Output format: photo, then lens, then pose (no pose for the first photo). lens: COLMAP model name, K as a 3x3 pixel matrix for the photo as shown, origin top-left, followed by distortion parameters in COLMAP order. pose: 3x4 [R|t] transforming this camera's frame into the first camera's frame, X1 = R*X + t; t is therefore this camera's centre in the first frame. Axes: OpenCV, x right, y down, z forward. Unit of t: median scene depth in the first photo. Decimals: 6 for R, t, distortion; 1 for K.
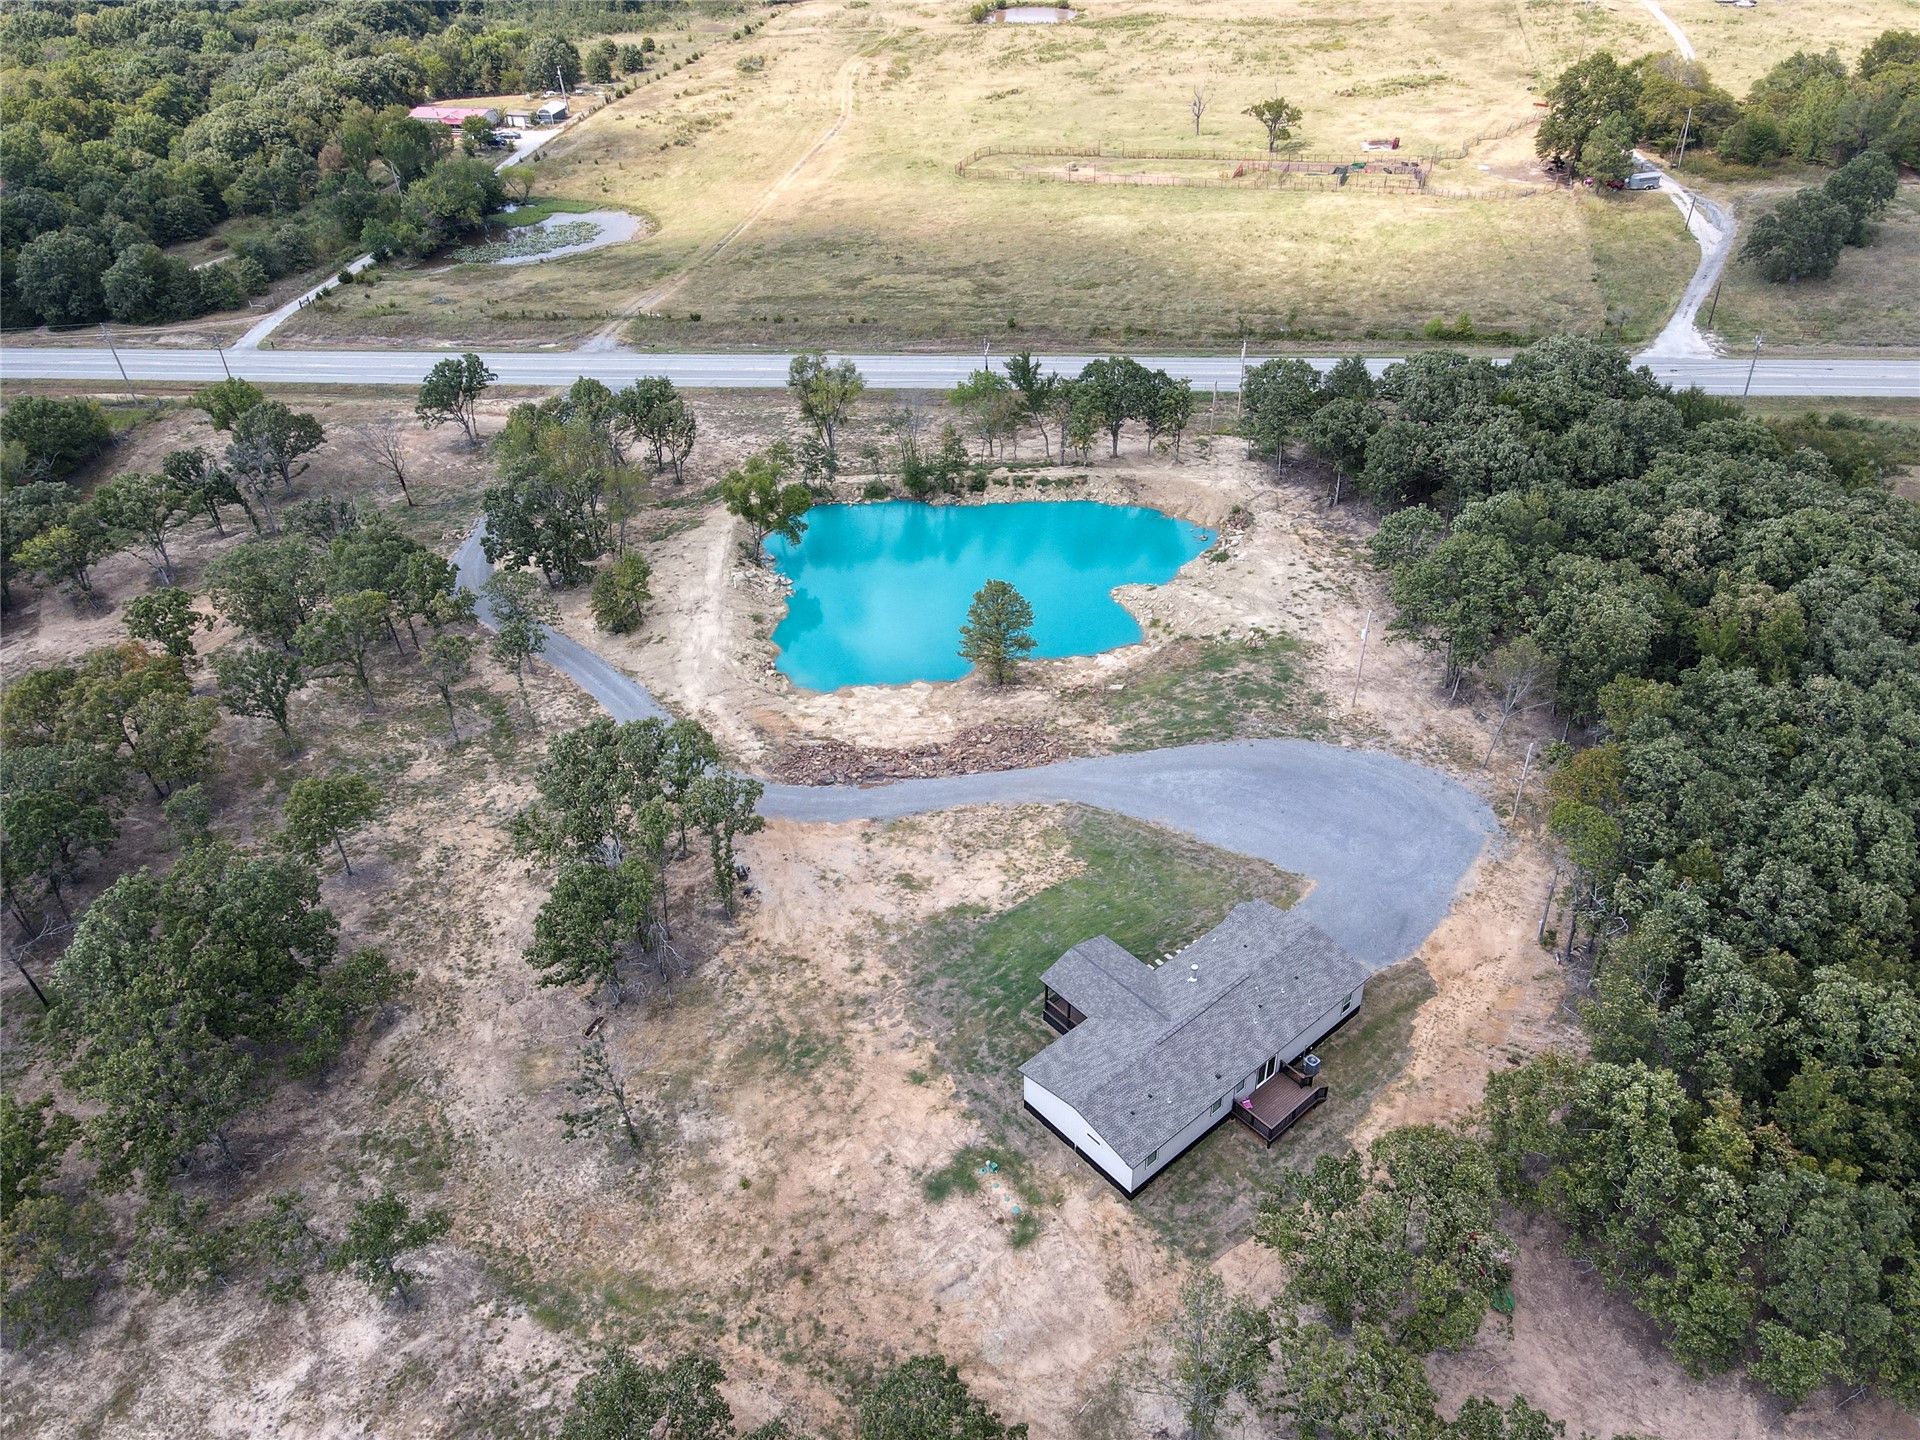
lens RADIAL K [[1412.9, 0, 960.0], [0, 1412.9, 720.0], [0, 0, 1]] dist [-0.009939, 0.046106]
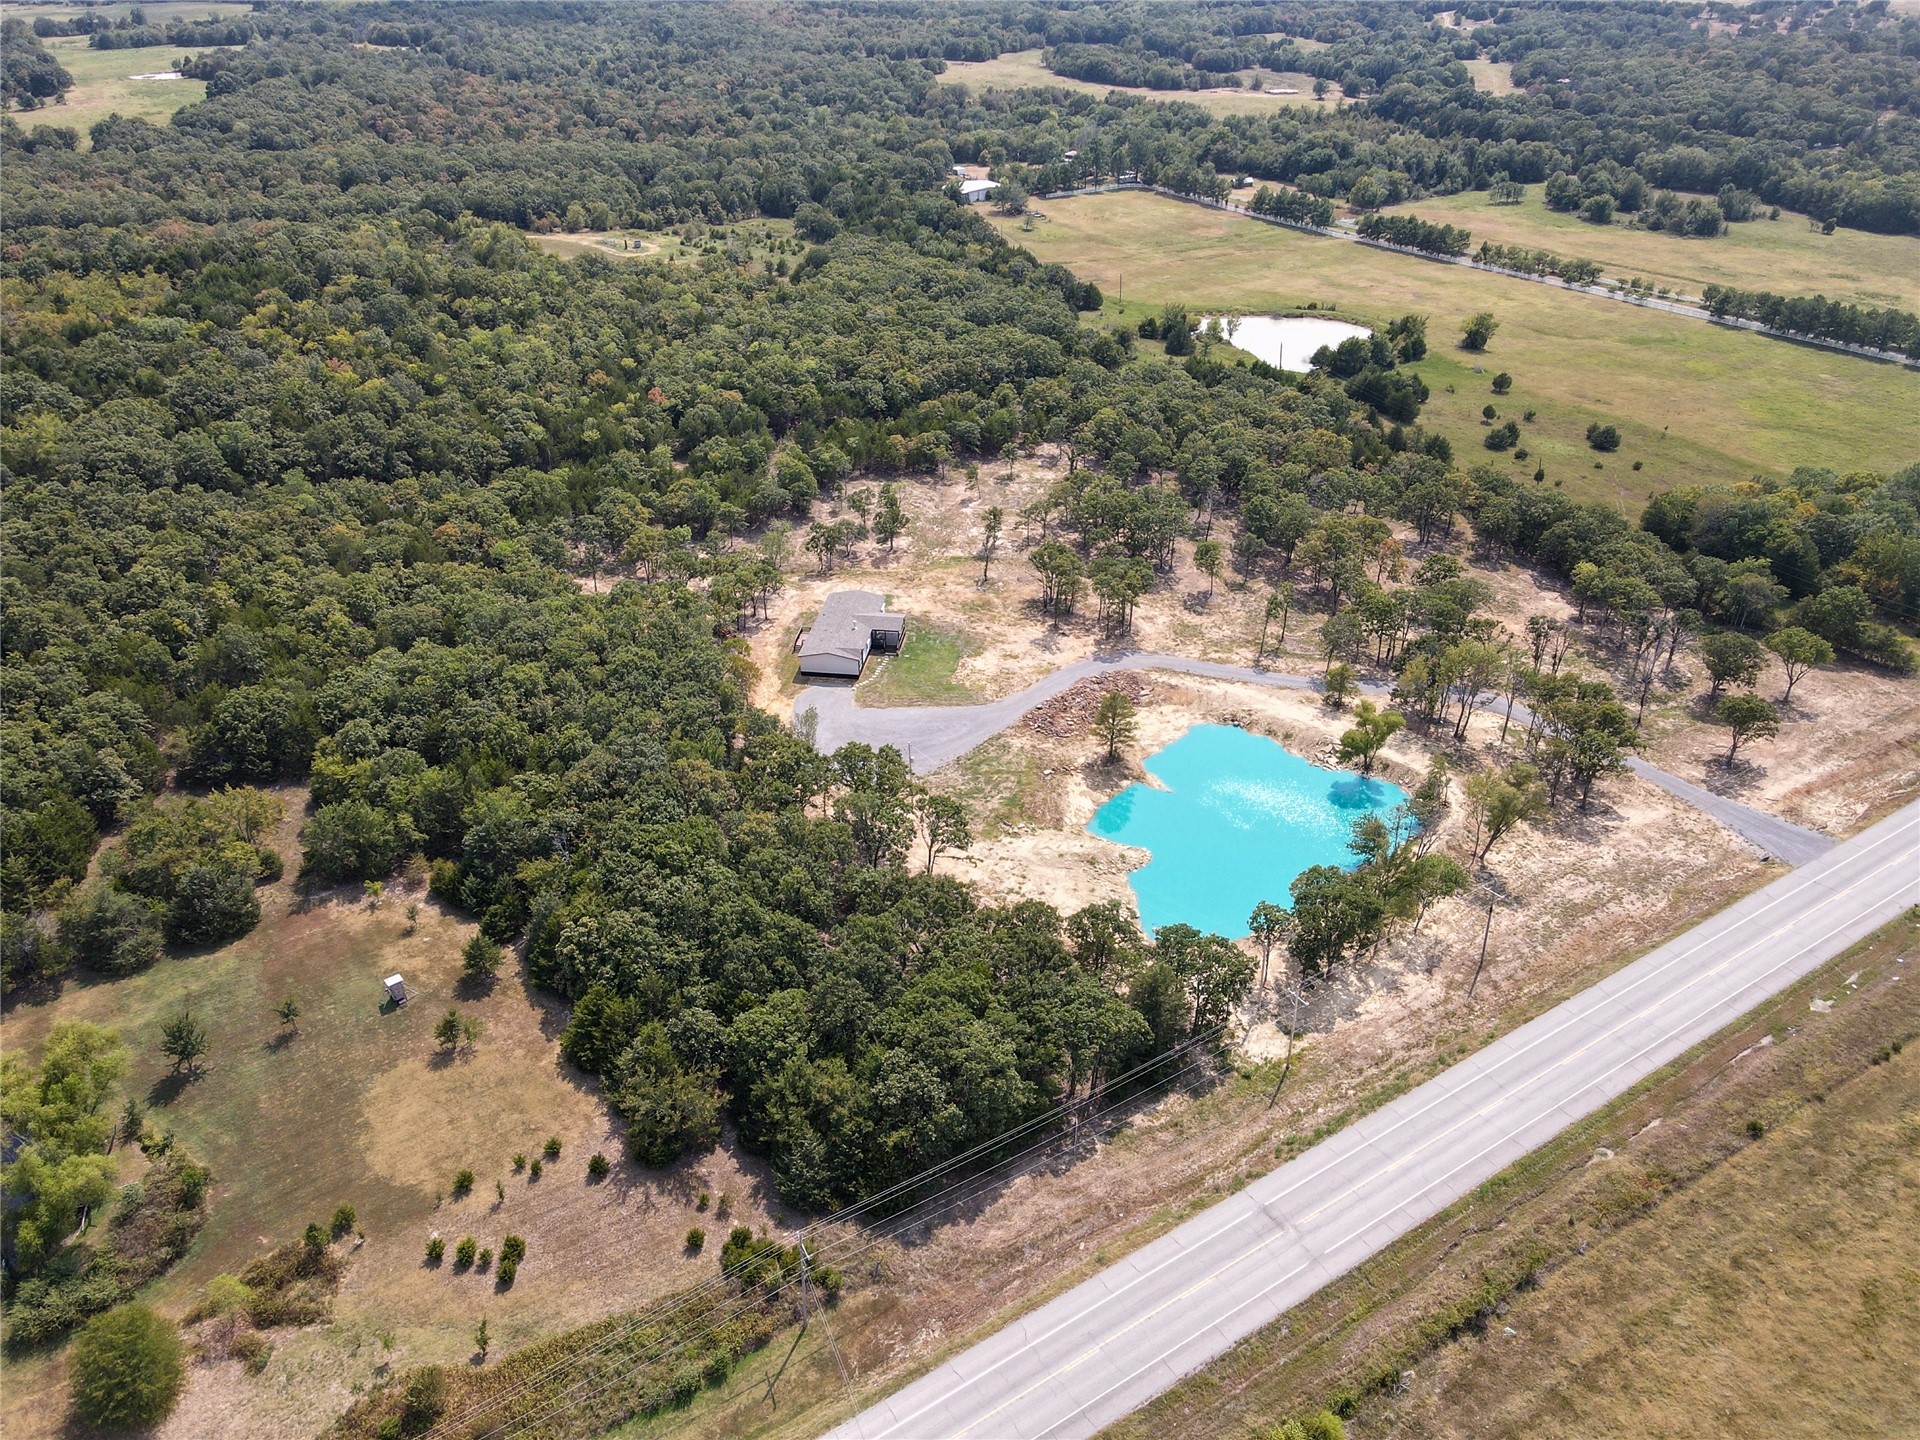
lens RADIAL K [[1412.9, 0, 960.0], [0, 1412.9, 720.0], [0, 0, 1]] dist [-0.009939, 0.046106]
pose [[-0.750733, 0.375348, -0.543612, 1.414175], [-0.345925, 0.477690, 0.807557, -1.783494], [0.562792, 0.794309, -0.228776, 1.768790]]
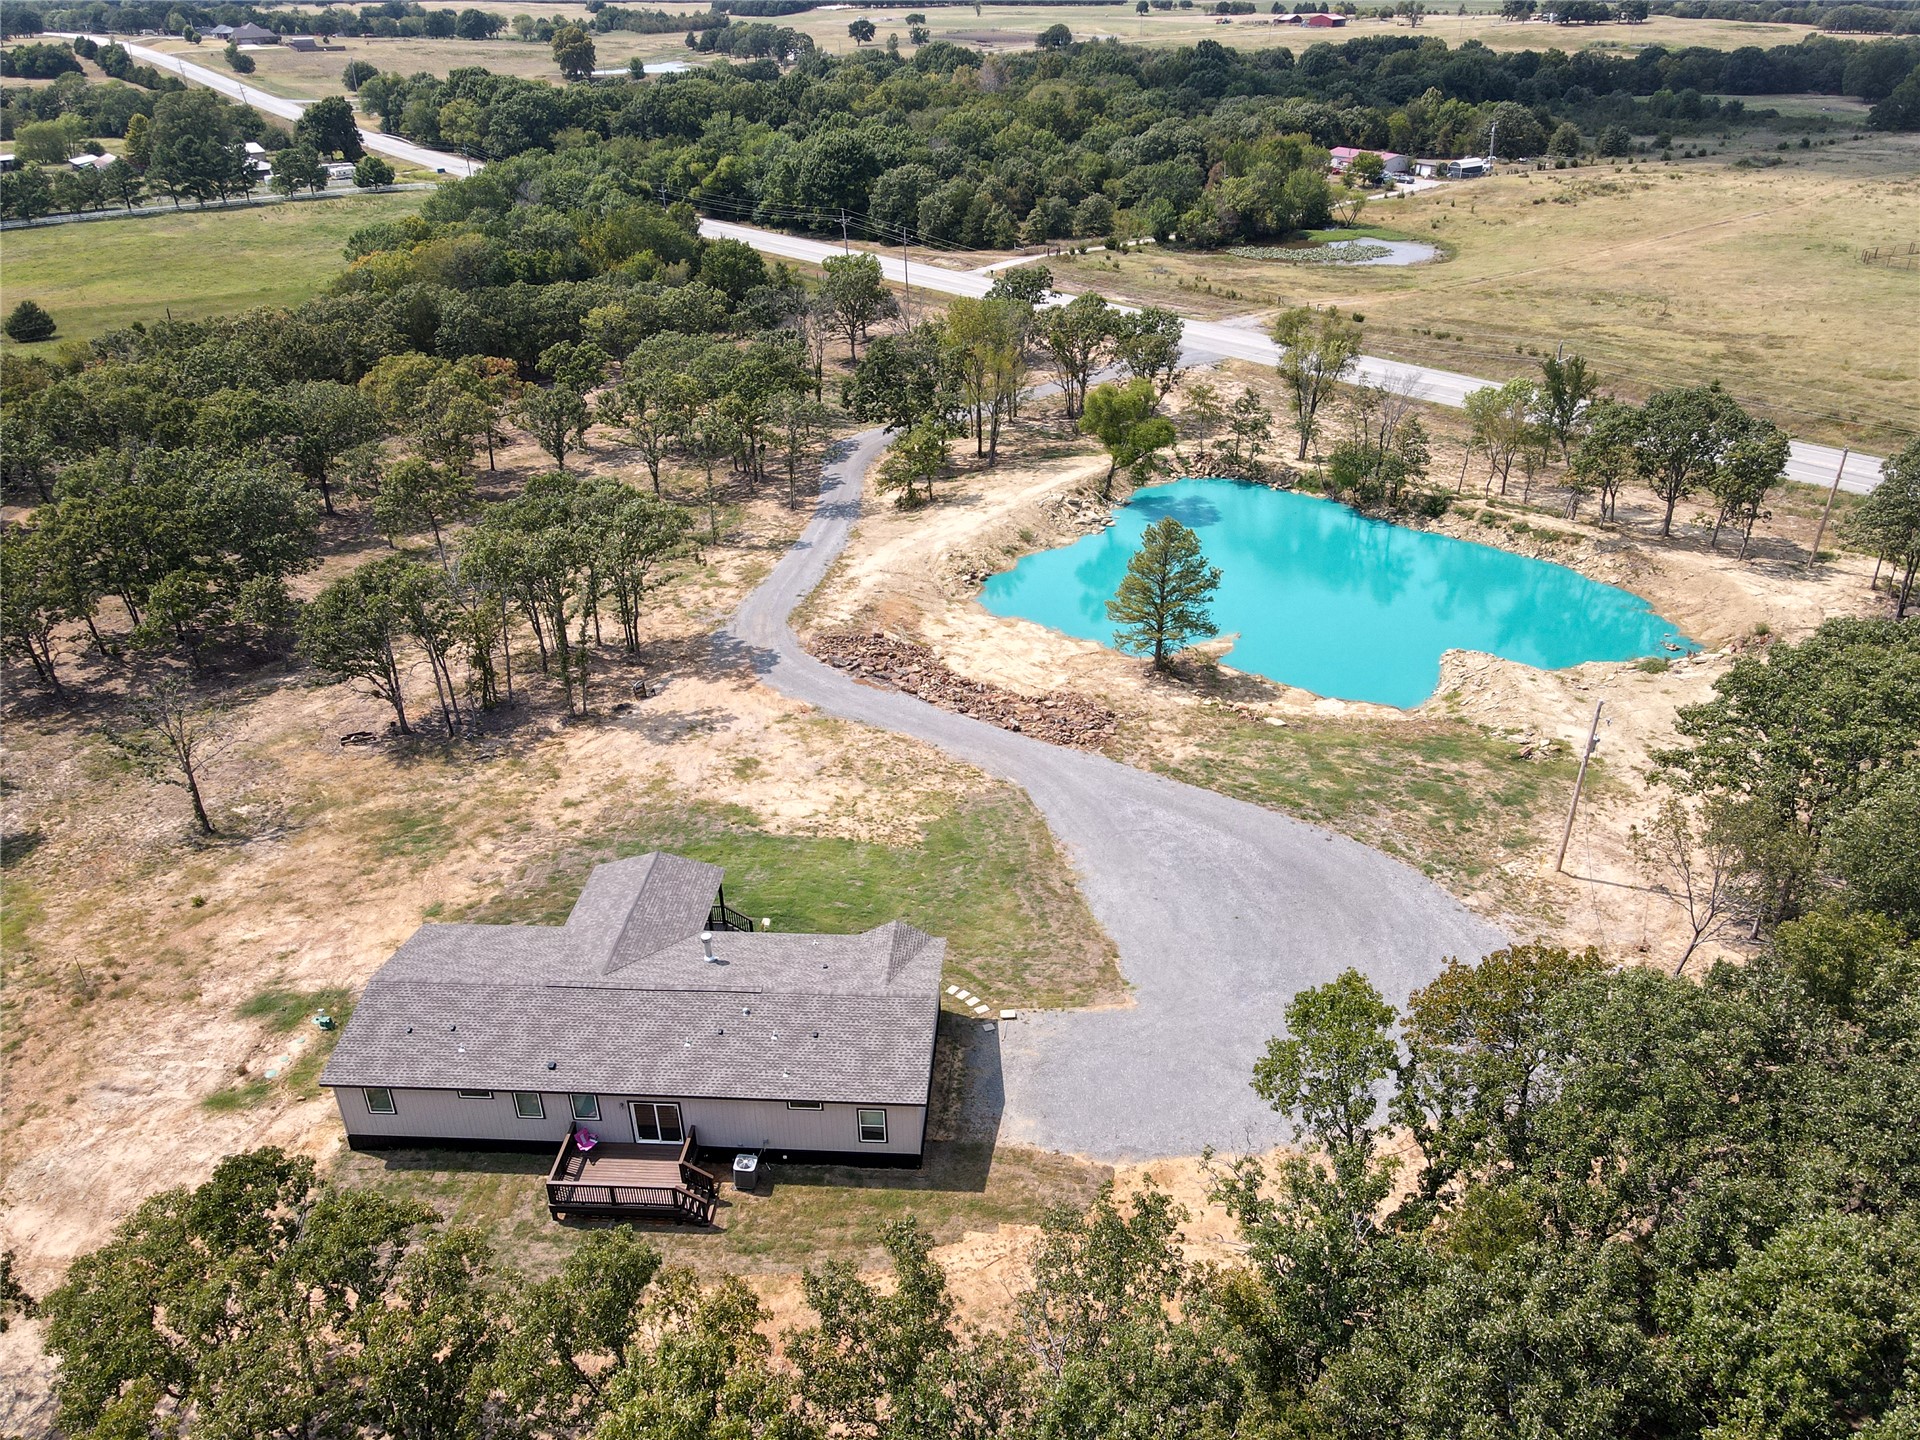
lens RADIAL K [[1412.9, 0, 960.0], [0, 1412.9, 720.0], [0, 0, 1]] dist [-0.009939, 0.046106]
pose [[0.715539, 0.351688, -0.603588, 0.575251], [-0.414338, 0.909303, 0.038630, 0.016442], [0.562430, 0.222448, 0.796360, 0.529047]]
